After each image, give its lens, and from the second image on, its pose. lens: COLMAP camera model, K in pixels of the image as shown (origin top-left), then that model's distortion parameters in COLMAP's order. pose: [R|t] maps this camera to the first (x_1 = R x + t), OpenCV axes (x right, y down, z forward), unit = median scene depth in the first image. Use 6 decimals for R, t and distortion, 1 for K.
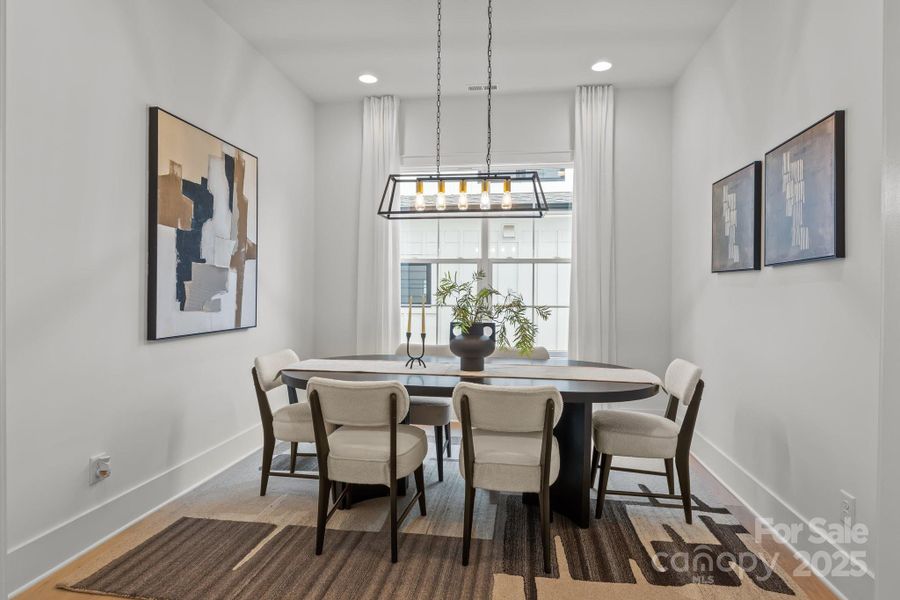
lens RADIAL K [[491.8, 0, 449.3], [0, 491.8, 295.1], [0, 0, 1]] dist [-0.004019, -0.000310]
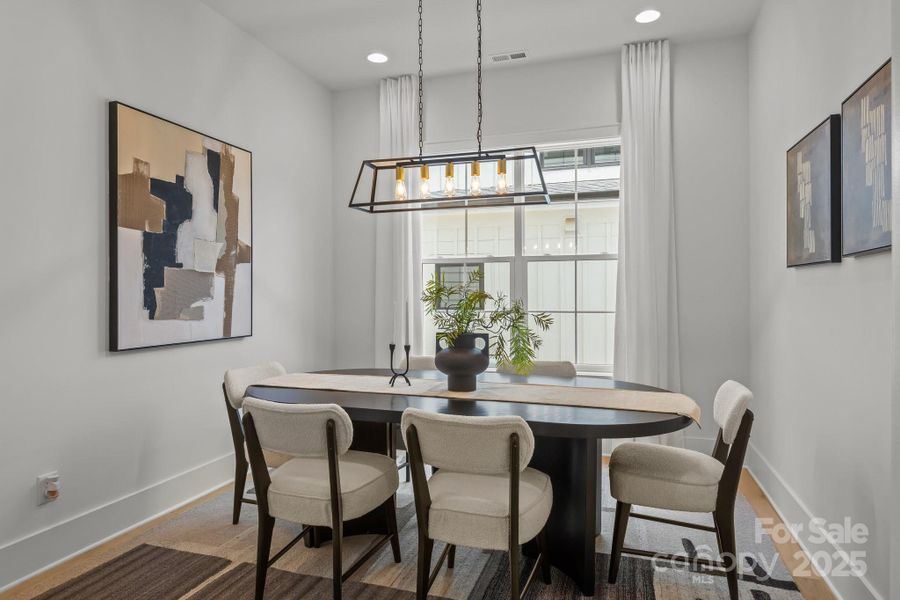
lens RADIAL K [[527.5, 0, 451.5], [0, 527.5, 299.0], [0, 0, 1]] dist [-0.006694, -0.002573]
pose [[0.985051, -0.009454, -0.172002, 0.185828], [0.009490, 0.999955, -0.000611, -0.001195], [0.172000, -0.001030, 0.985096, 0.119208]]
